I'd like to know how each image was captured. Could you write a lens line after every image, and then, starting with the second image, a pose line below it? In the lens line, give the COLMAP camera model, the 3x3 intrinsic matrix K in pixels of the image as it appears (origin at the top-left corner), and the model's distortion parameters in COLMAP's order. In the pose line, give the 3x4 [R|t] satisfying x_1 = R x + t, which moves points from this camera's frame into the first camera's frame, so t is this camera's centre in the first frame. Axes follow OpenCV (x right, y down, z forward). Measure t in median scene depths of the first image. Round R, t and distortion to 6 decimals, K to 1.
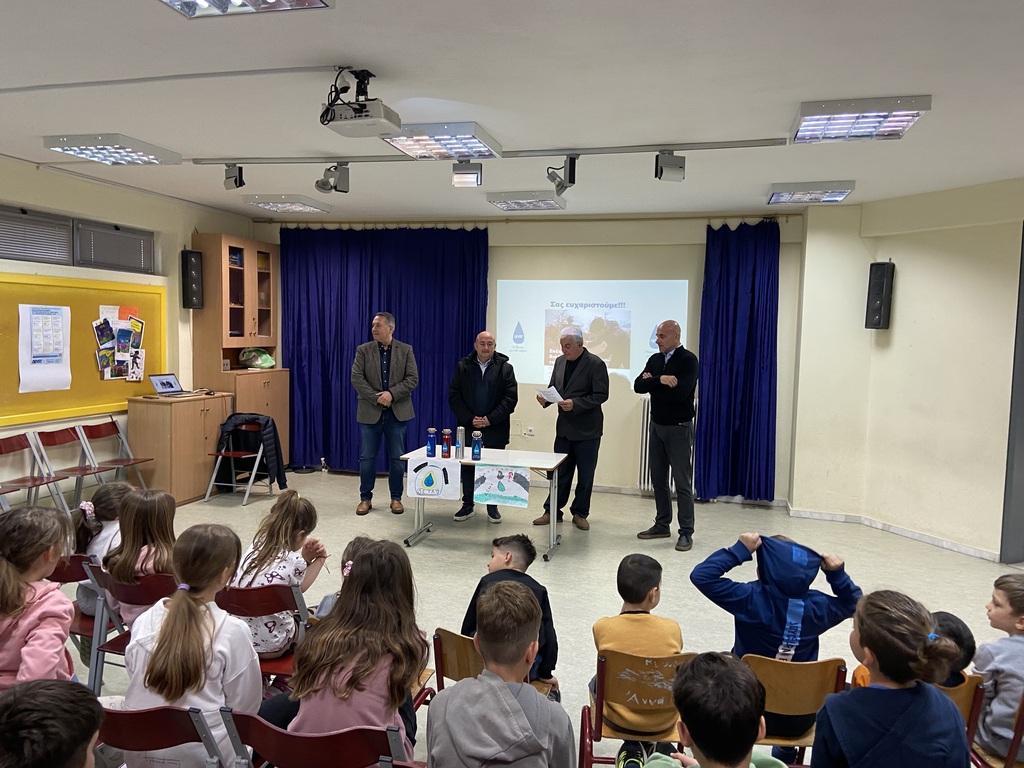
lens RADIAL K [[783.3, 0, 514.5], [0, 783.3, 389.3], [0, 0, 1]] dist [0.106124, -0.112015]
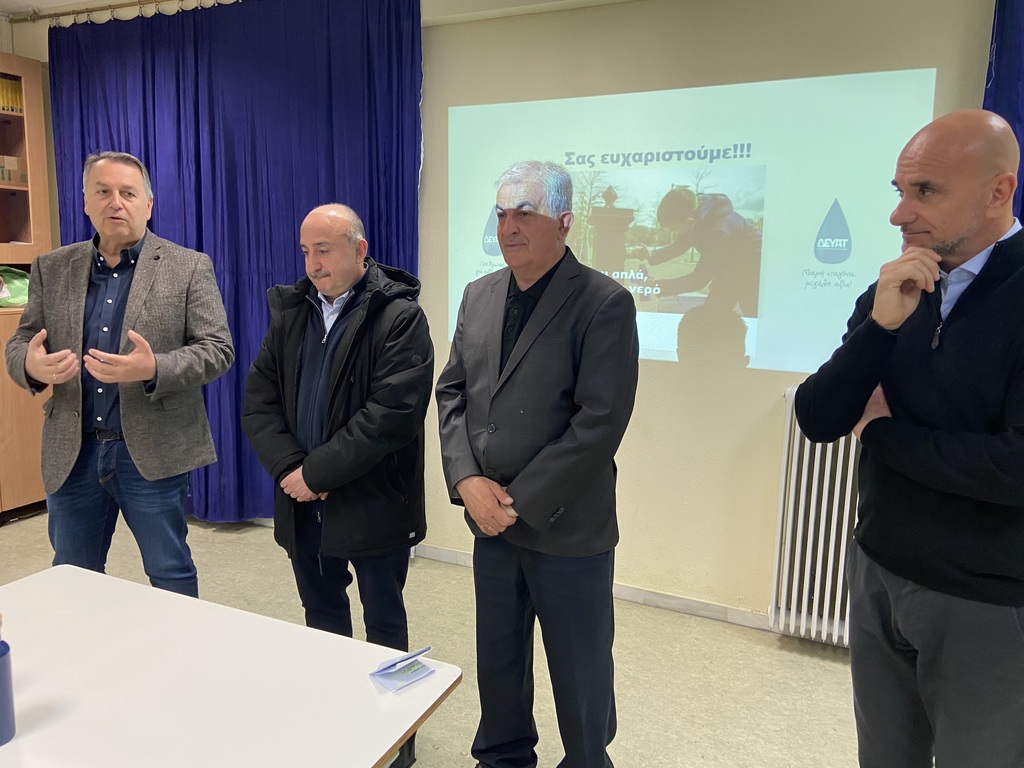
lens RADIAL K [[783.3, 0, 493.5], [0, 783.3, 366.1], [0, 0, 1]] dist [0.106124, -0.112015]
pose [[0.984958, 0.020582, -0.171565, 0.093273], [-0.010799, 0.998272, 0.057762, -0.024952], [0.172457, -0.055040, 0.983478, 0.644285]]
